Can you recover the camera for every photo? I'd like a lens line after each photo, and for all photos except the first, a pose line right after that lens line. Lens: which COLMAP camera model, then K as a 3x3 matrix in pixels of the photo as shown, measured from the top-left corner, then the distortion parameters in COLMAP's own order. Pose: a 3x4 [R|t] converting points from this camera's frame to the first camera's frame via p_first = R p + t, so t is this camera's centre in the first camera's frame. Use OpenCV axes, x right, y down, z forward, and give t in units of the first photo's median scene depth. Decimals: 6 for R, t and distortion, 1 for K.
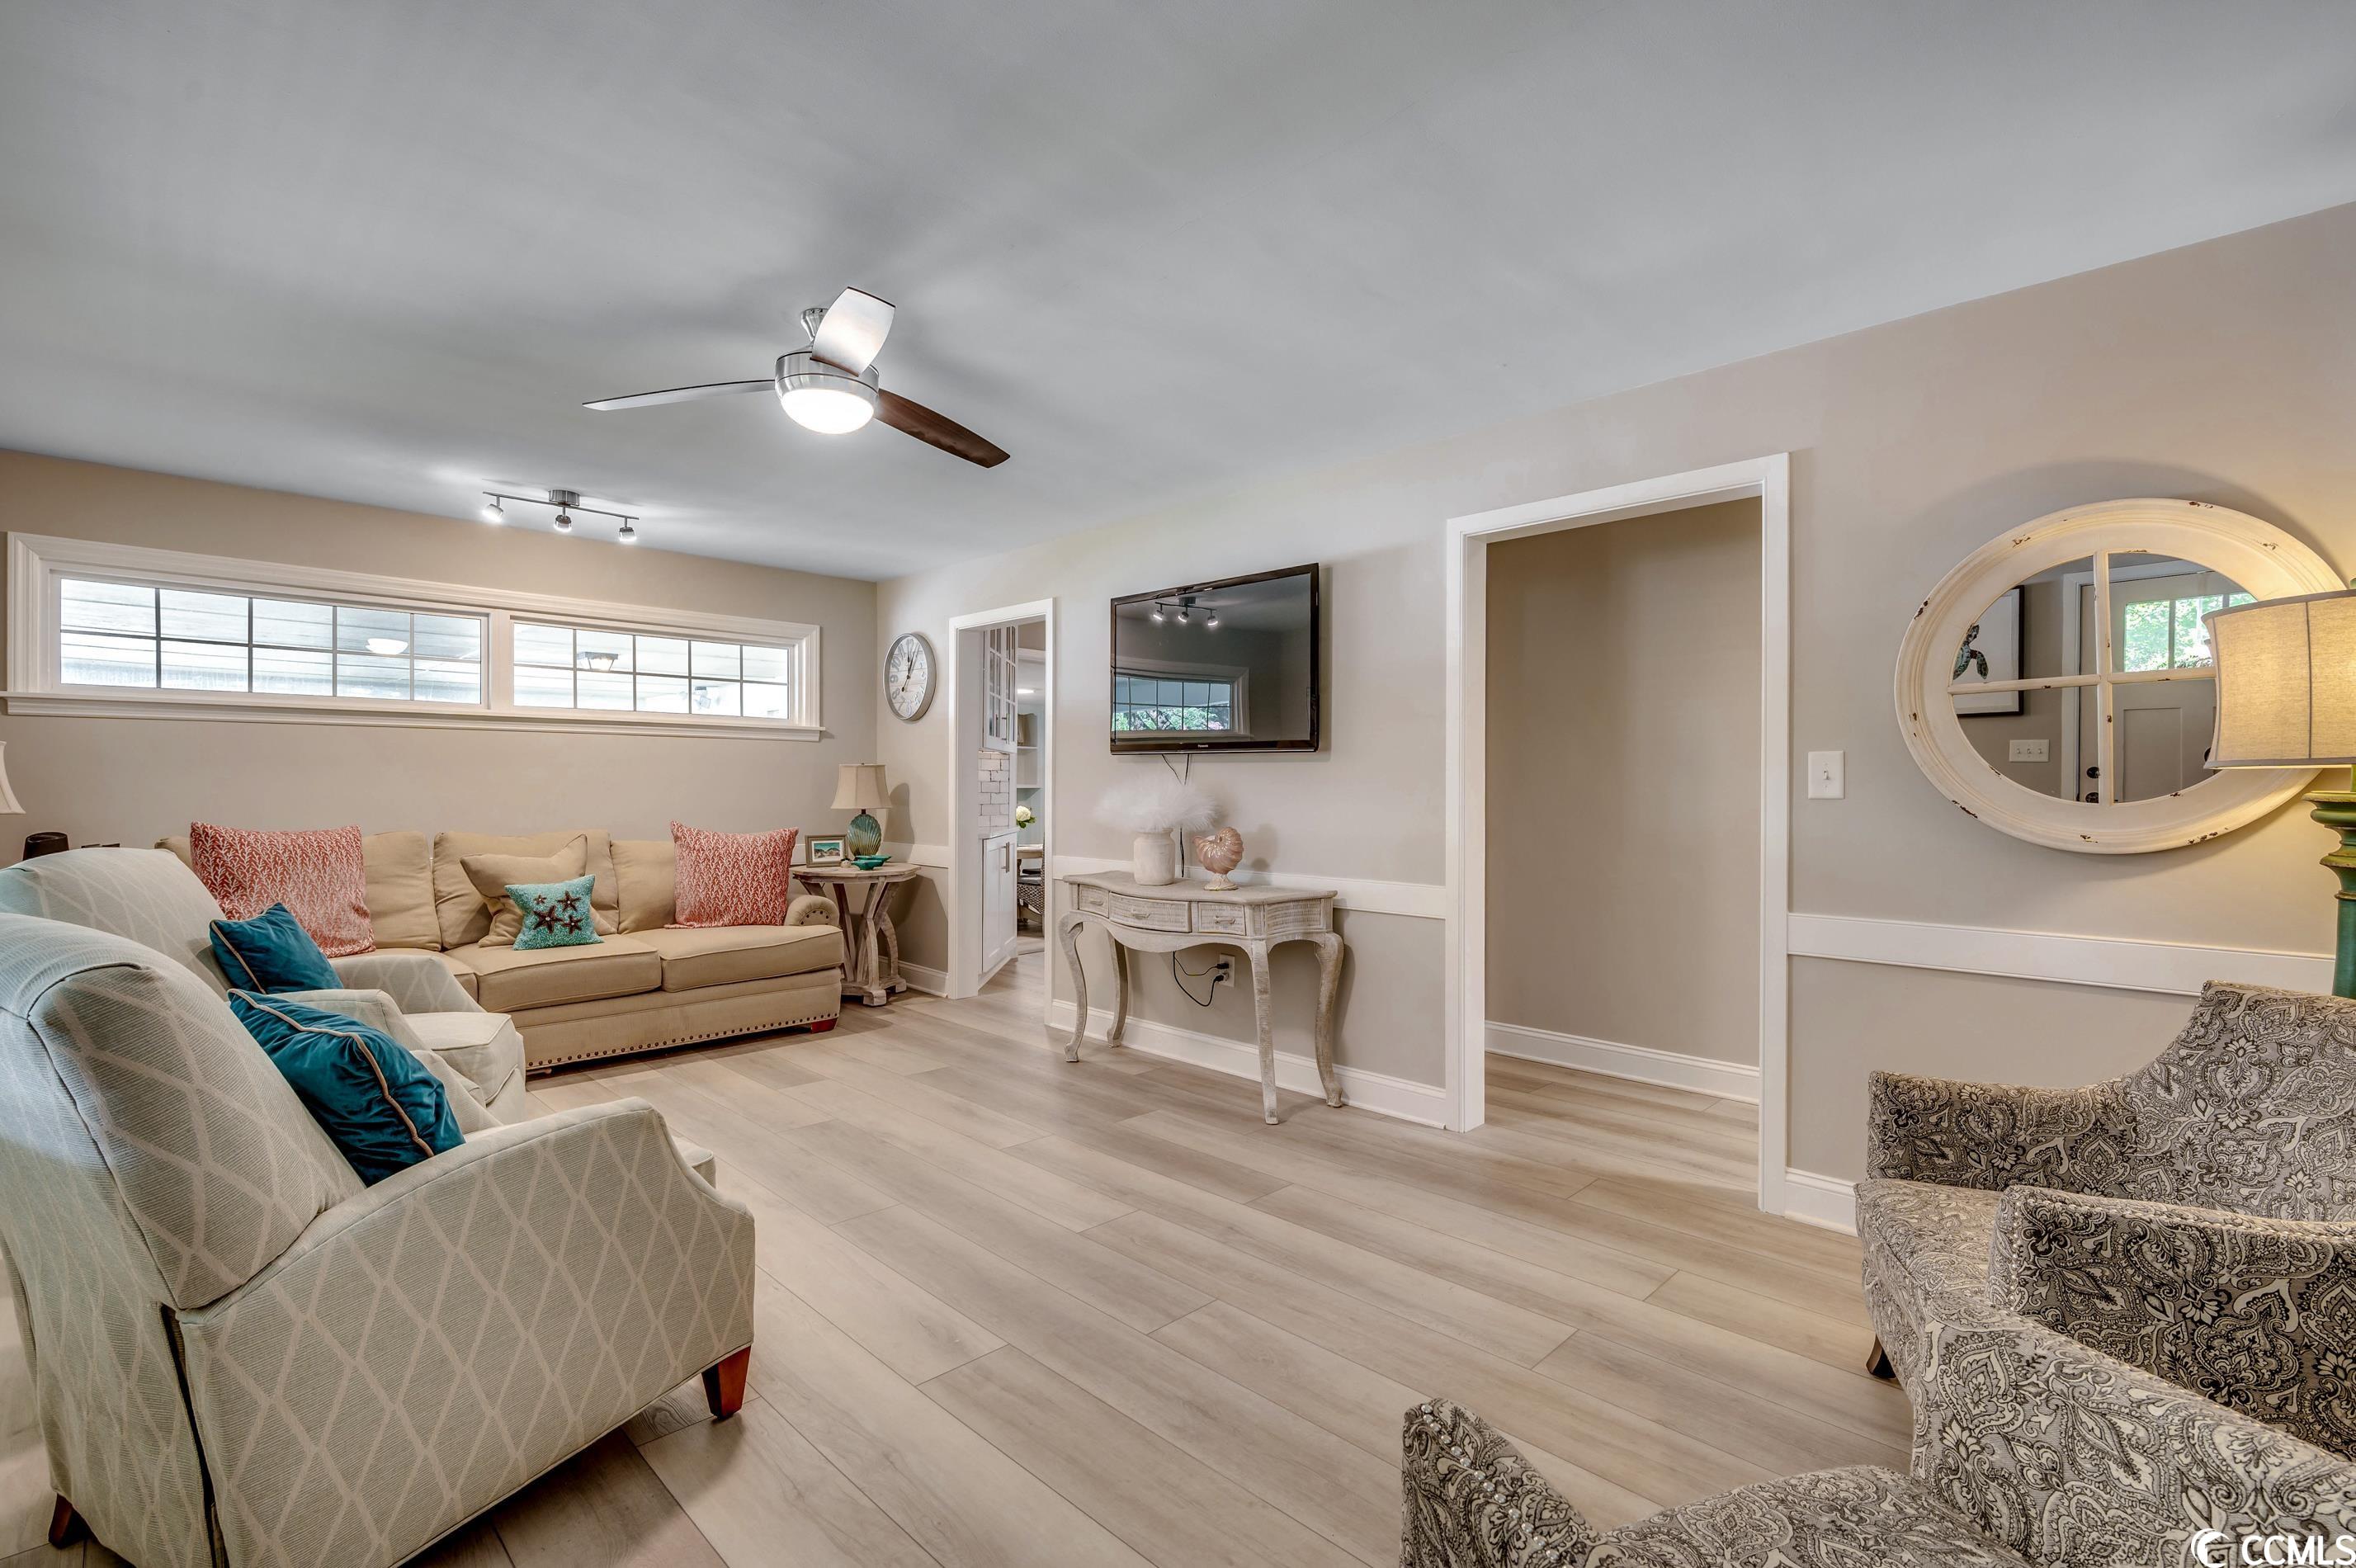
lens RADIAL K [[1061.4, 0, 1178.0], [0, 1061.4, 784.0], [0, 0, 1]] dist [0.010483, -0.000052]
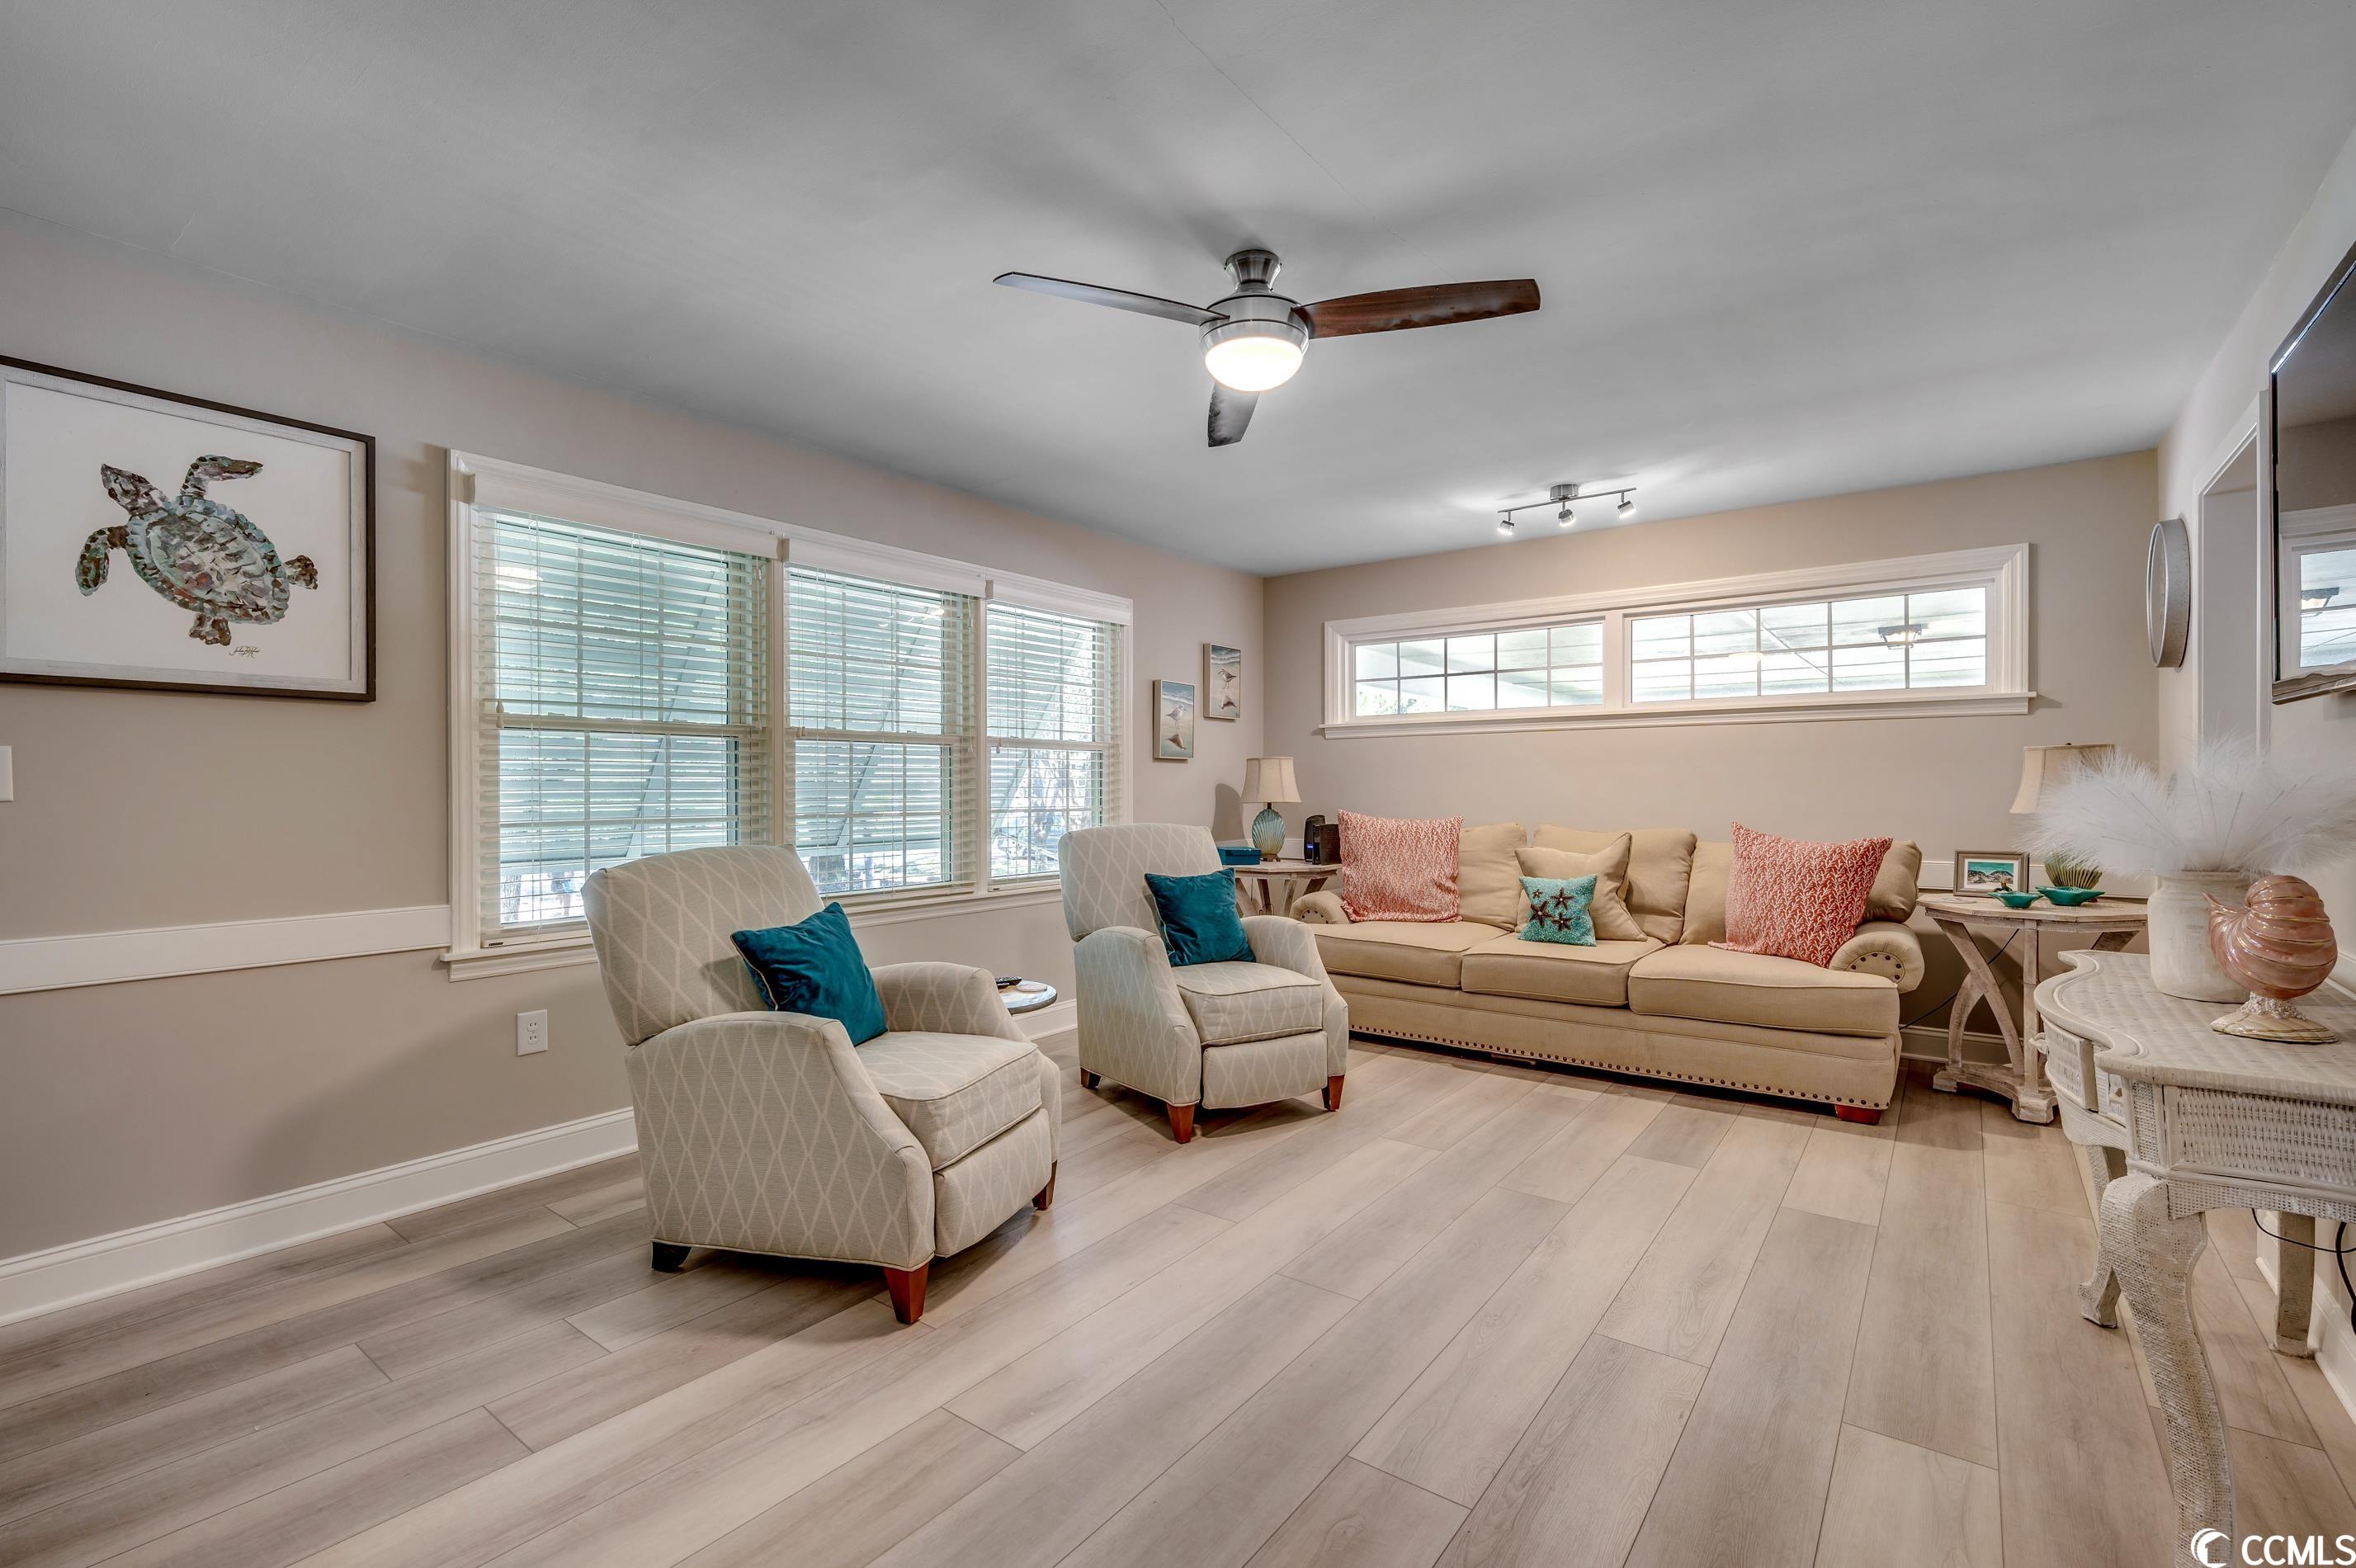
lens RADIAL K [[1040.1, 0, 1178.0], [0, 1040.1, 784.0], [0, 0, 1]] dist [-0.000527, -0.000053]
pose [[0.140614, -0.005238, -0.990051, 0.333869], [0.007125, 0.999965, -0.004279, 0.005137], [0.990039, -0.006452, 0.140647, 0.507901]]
